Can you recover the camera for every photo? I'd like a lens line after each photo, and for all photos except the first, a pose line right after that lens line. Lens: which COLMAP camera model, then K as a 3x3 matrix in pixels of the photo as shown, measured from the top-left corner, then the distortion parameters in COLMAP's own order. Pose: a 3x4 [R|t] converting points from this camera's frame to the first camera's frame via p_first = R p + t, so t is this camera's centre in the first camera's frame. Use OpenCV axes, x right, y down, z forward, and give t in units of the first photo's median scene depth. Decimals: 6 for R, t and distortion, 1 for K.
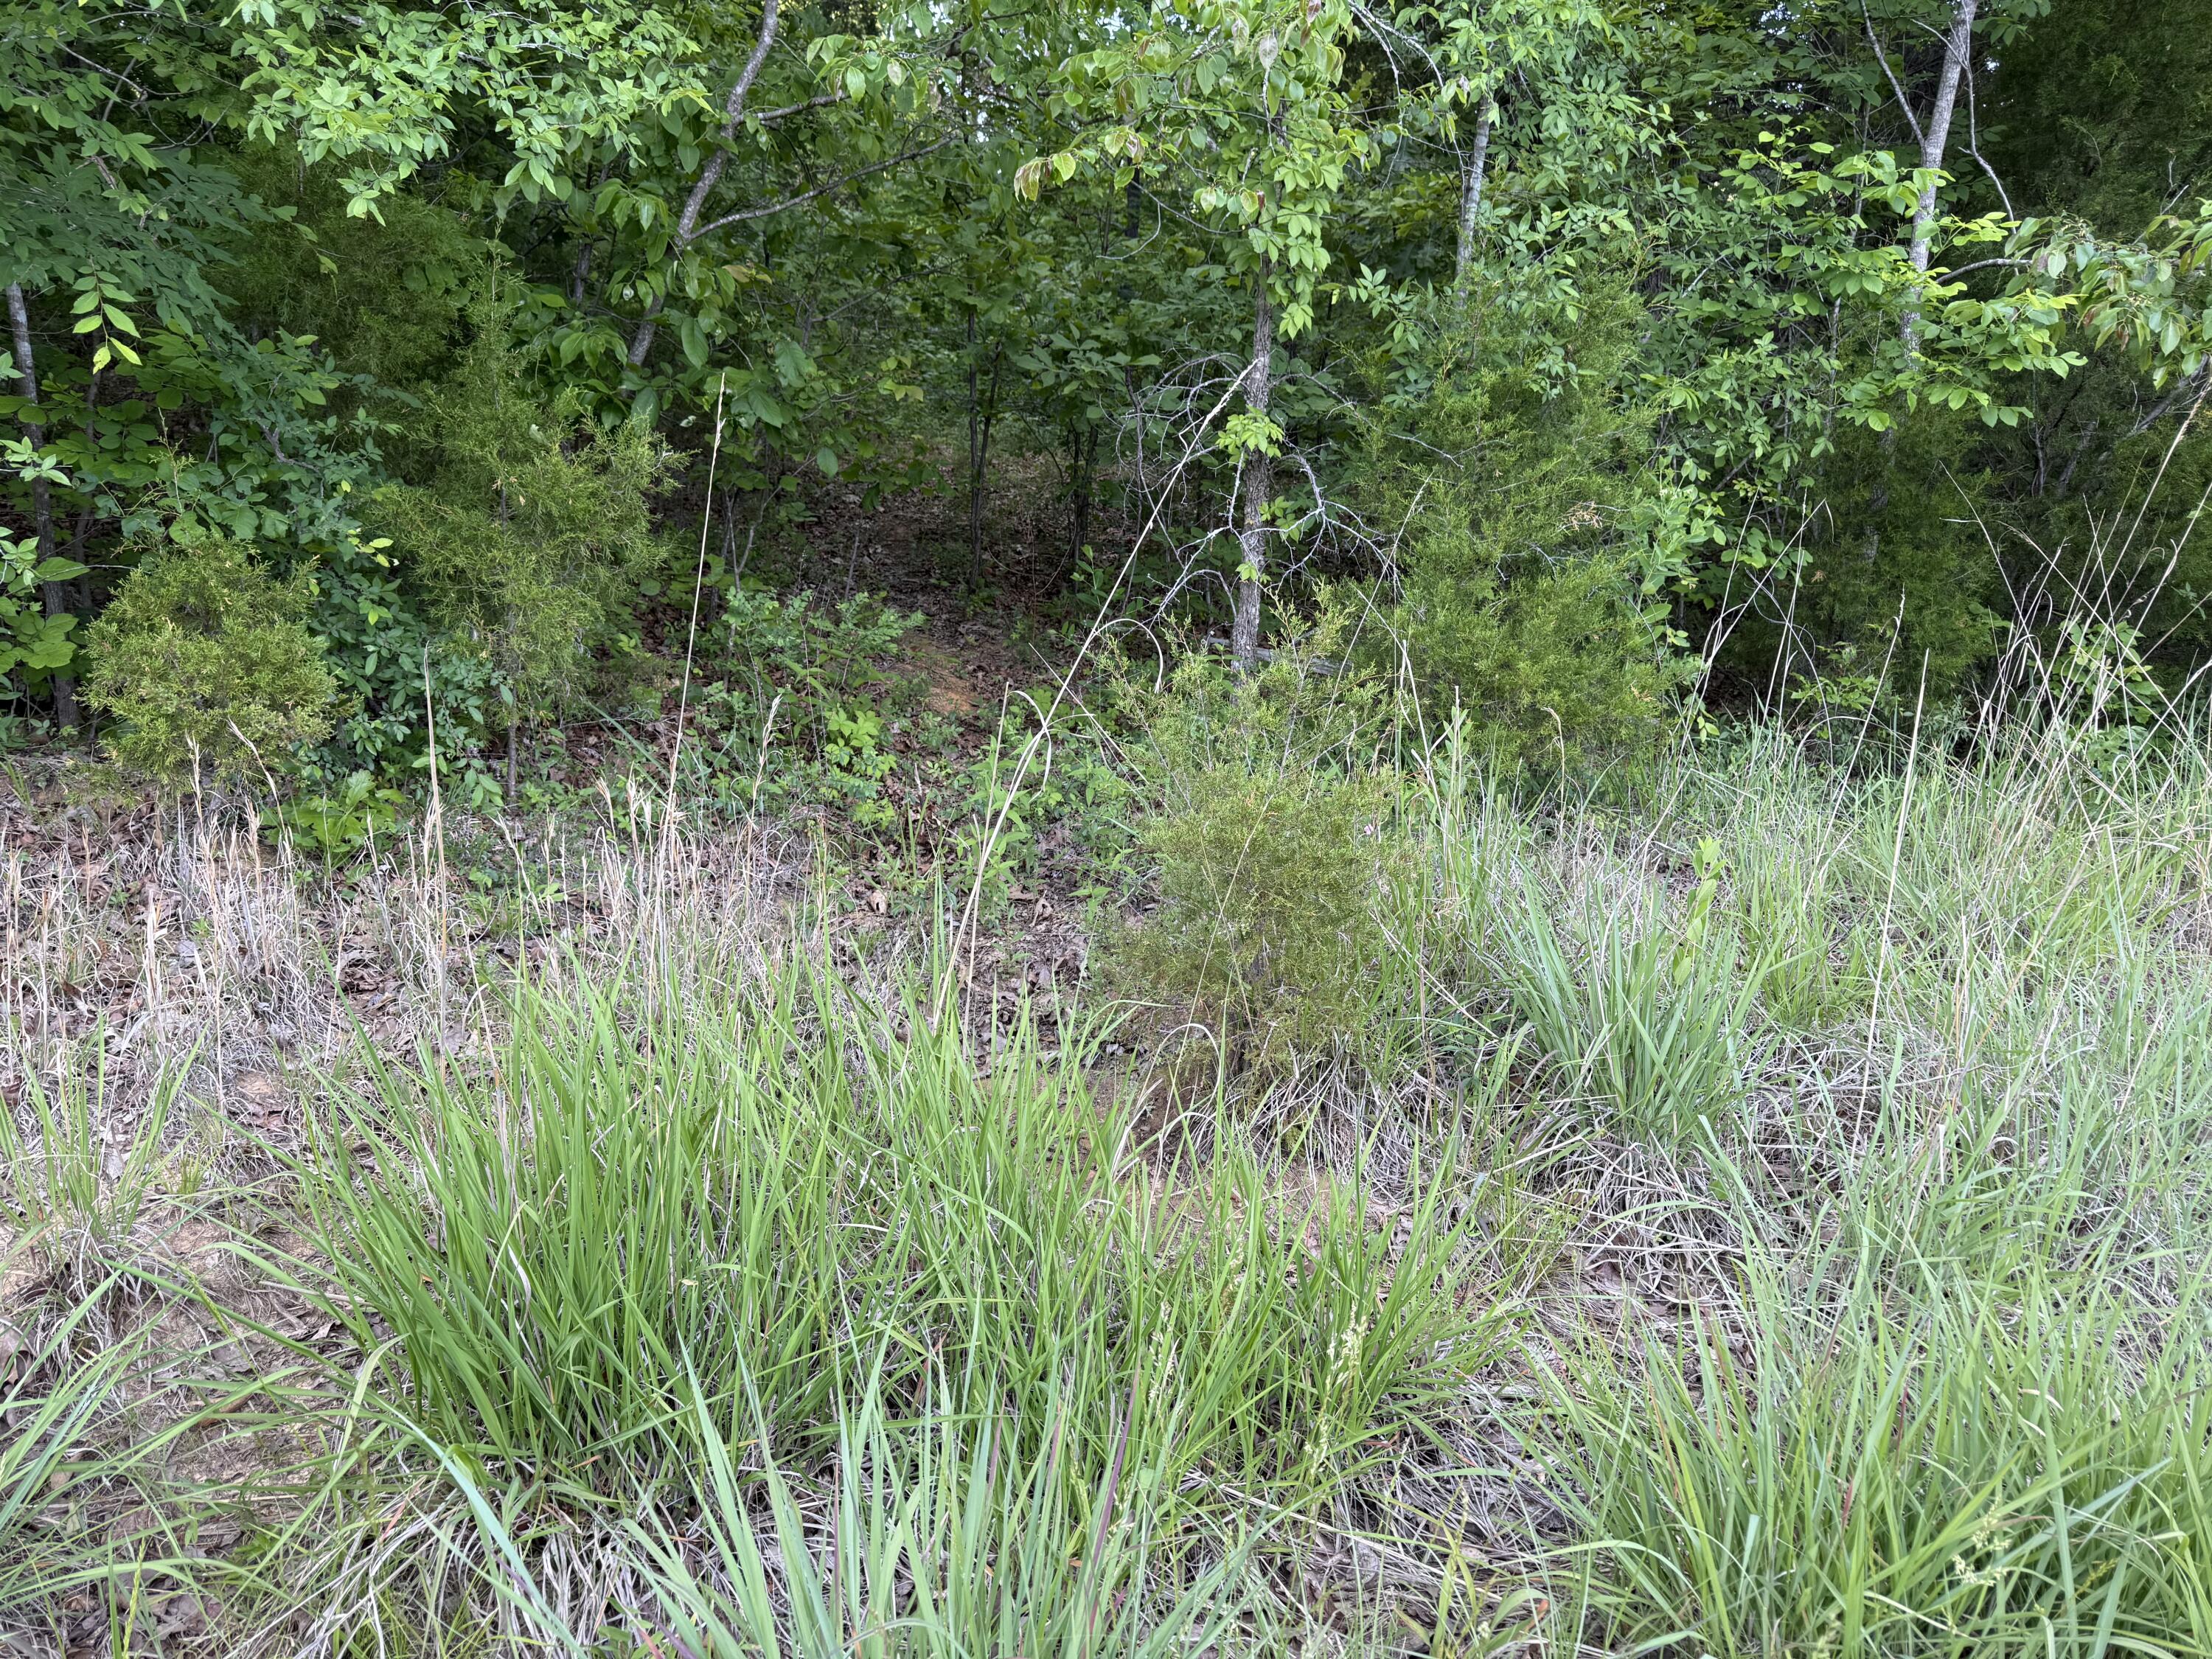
lens RADIAL K [[1577.6, 0, 1106.8], [0, 1577.6, 830.7], [0, 0, 1]] dist [0.004402, -0.007740]
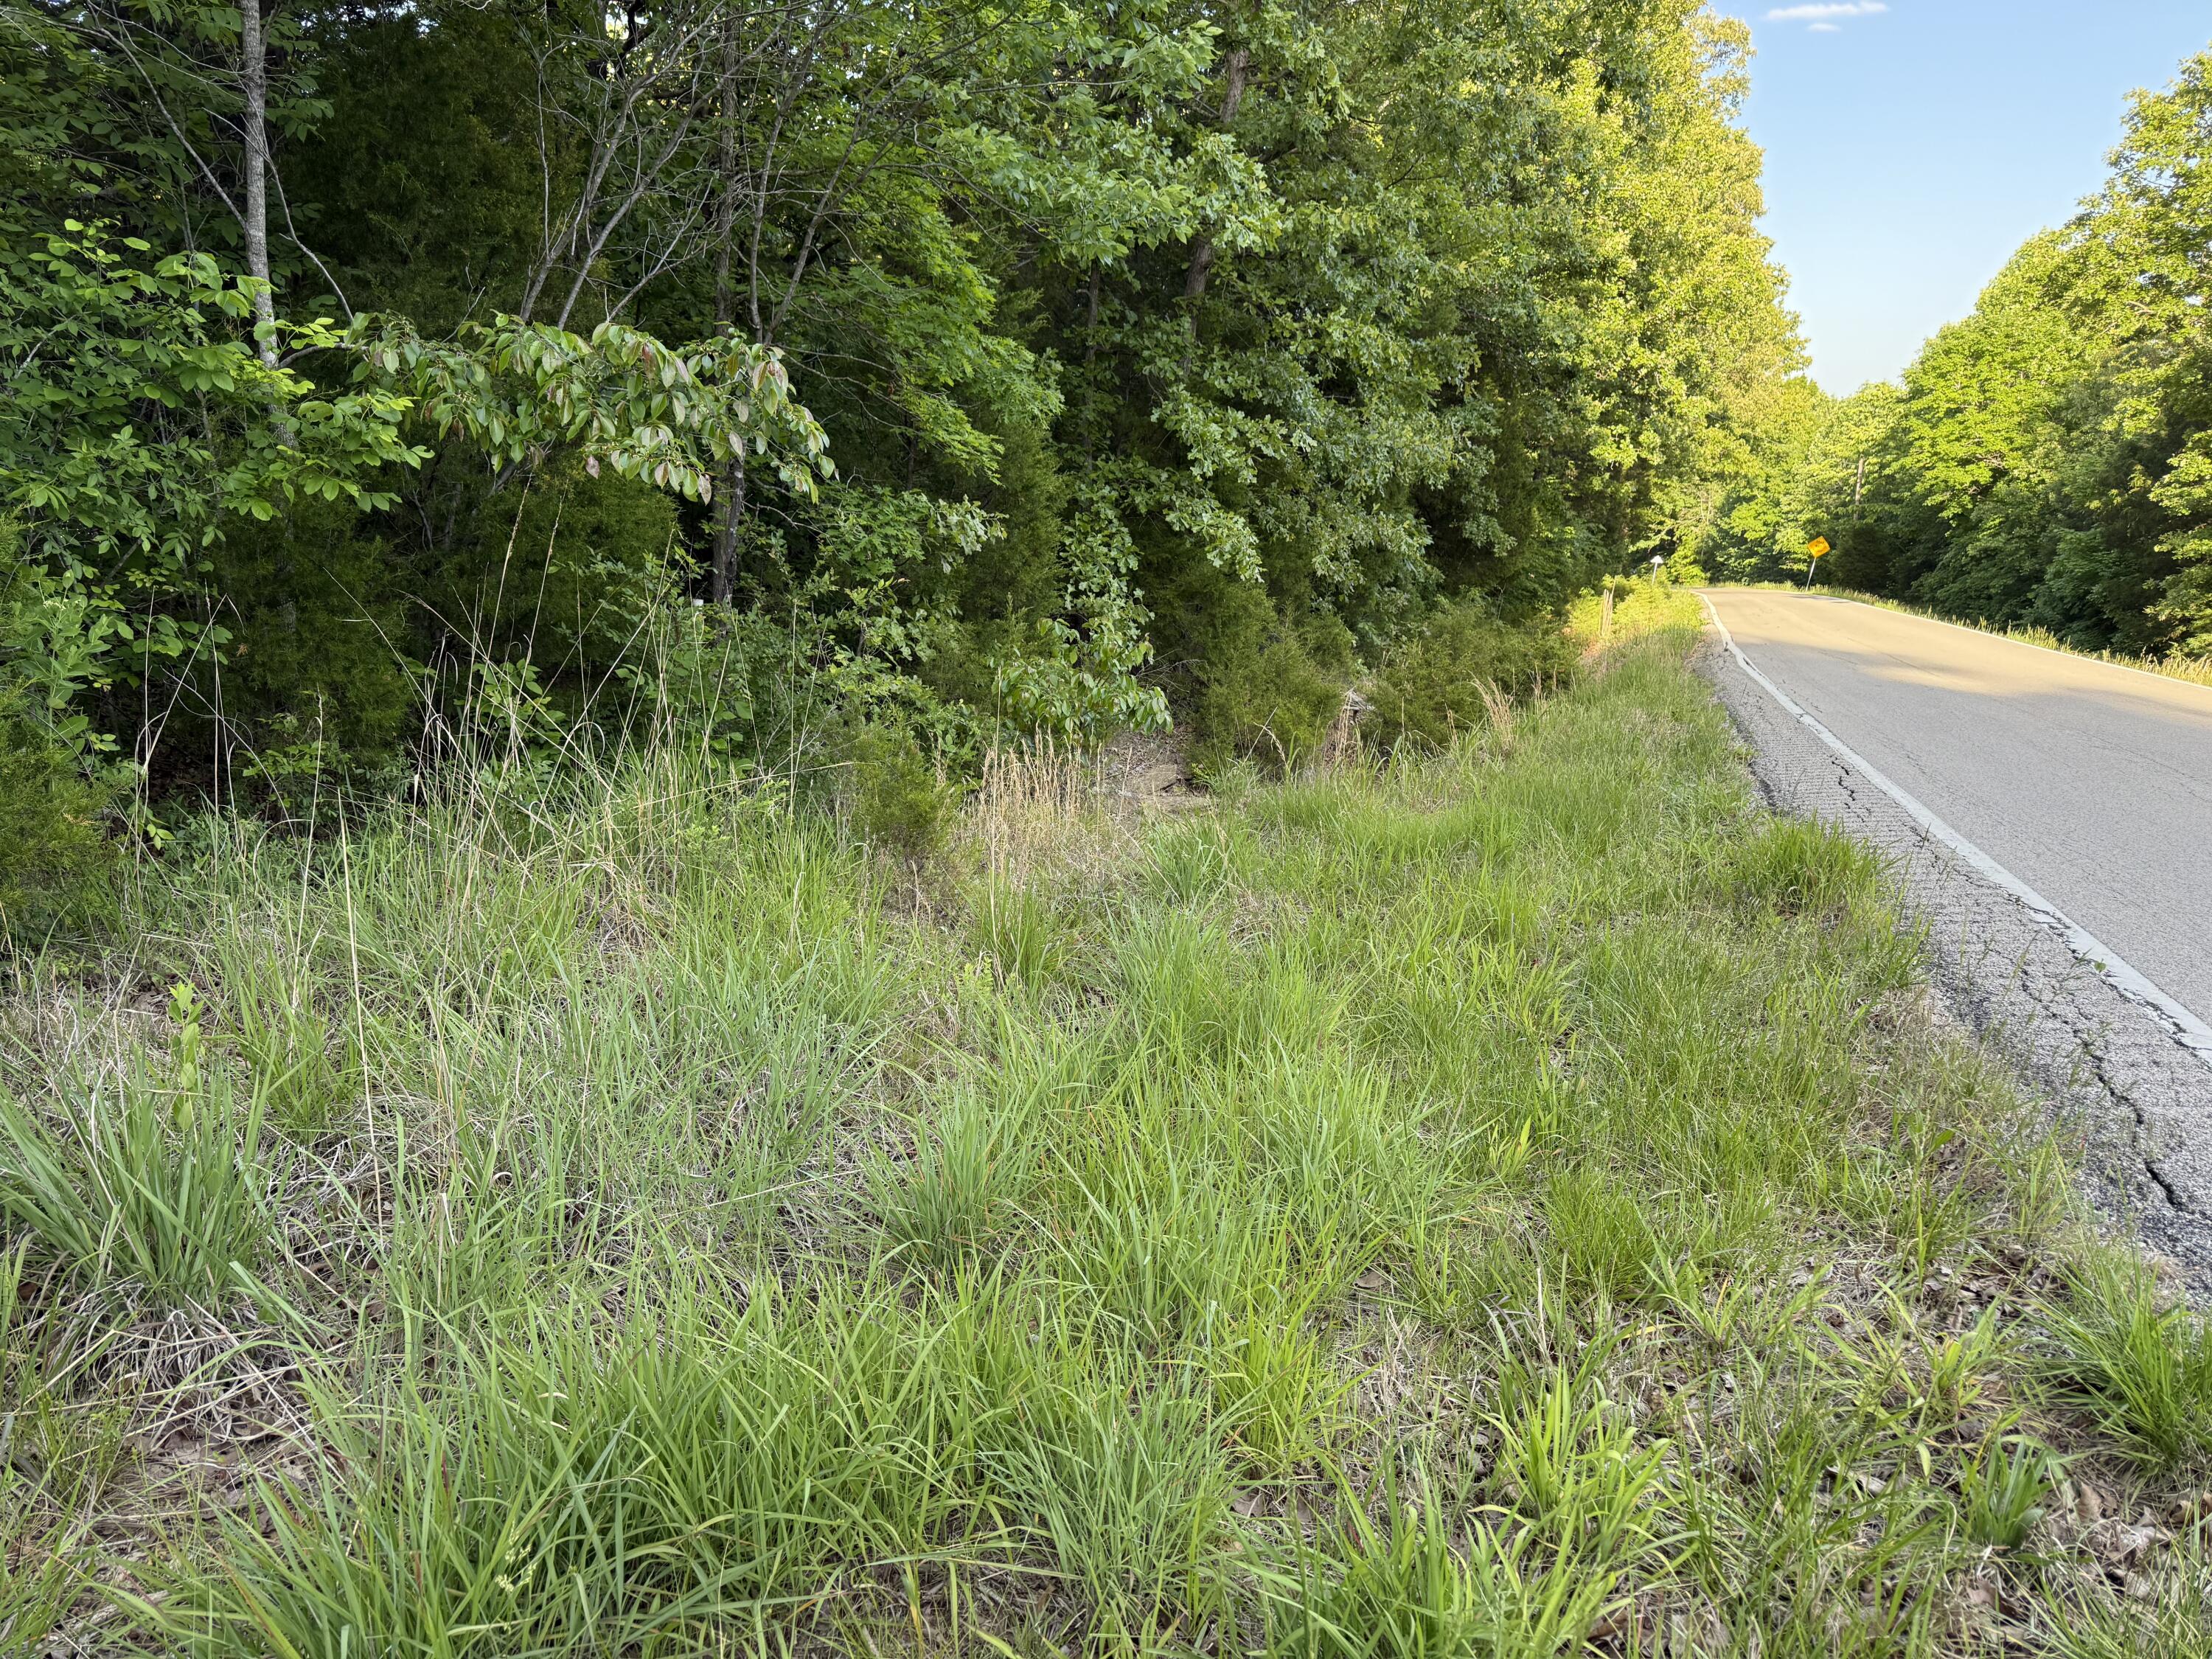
lens RADIAL K [[1577.6, 0, 1104.2], [0, 1577.6, 831.1], [0, 0, 1]] dist [0.004402, -0.007740]
pose [[0.617845, -0.202059, 0.759894, -0.004798], [0.187930, 0.976357, 0.106817, -0.058621], [-0.763511, 0.076811, 0.641210, -0.082307]]
